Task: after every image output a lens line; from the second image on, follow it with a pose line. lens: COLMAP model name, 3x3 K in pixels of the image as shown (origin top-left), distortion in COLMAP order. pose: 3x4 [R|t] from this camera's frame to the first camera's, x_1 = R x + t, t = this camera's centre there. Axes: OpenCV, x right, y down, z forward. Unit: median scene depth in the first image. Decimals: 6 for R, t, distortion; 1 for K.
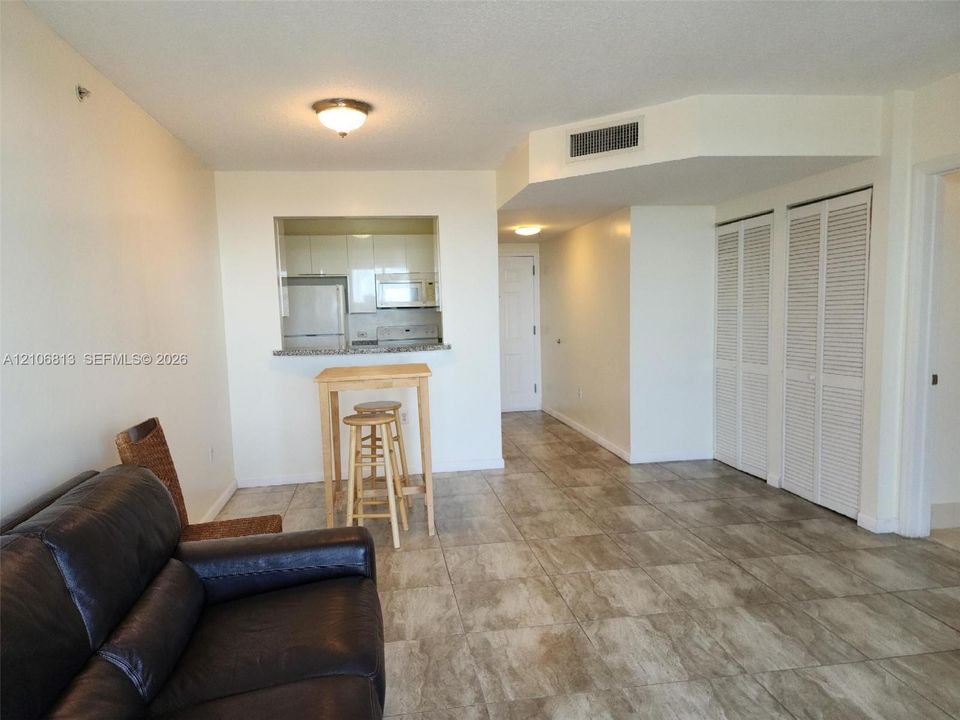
lens RADIAL K [[652.4, 0, 478.6], [0, 652.4, 360.3], [0, 0, 1]] dist [0.082274, -0.064243]
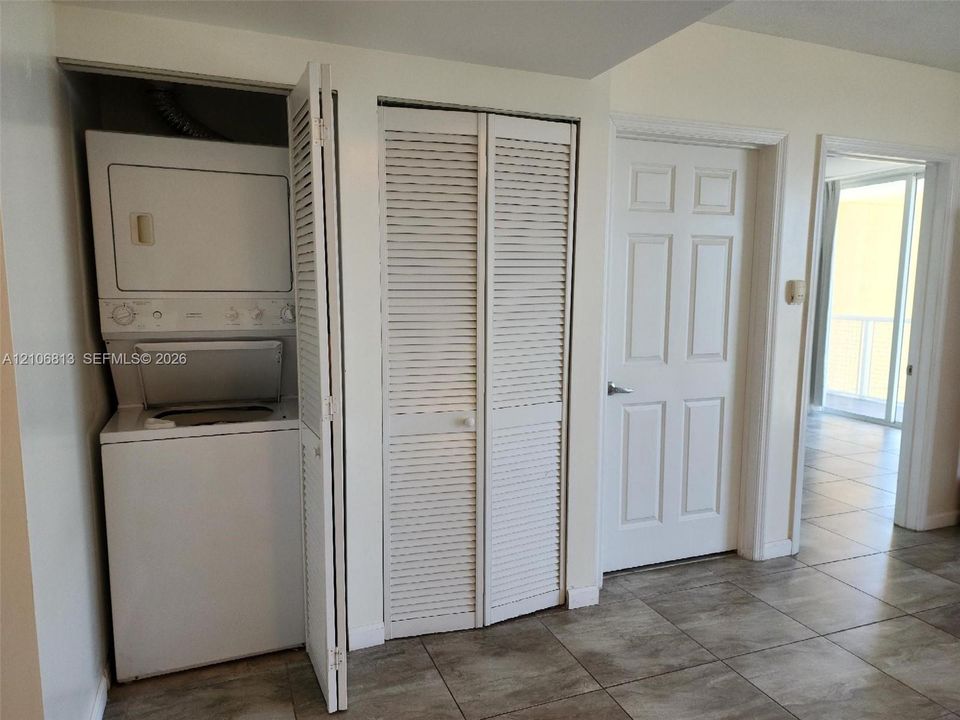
lens RADIAL K [[652.4, 0, 491.5], [0, 652.4, 367.7], [0, 0, 1]] dist [0.082274, -0.064243]
pose [[-0.223400, -0.106809, 0.968857, -0.064299], [0.075757, 0.989069, 0.126505, -0.104197], [-0.971778, 0.101659, -0.212866, 1.238795]]
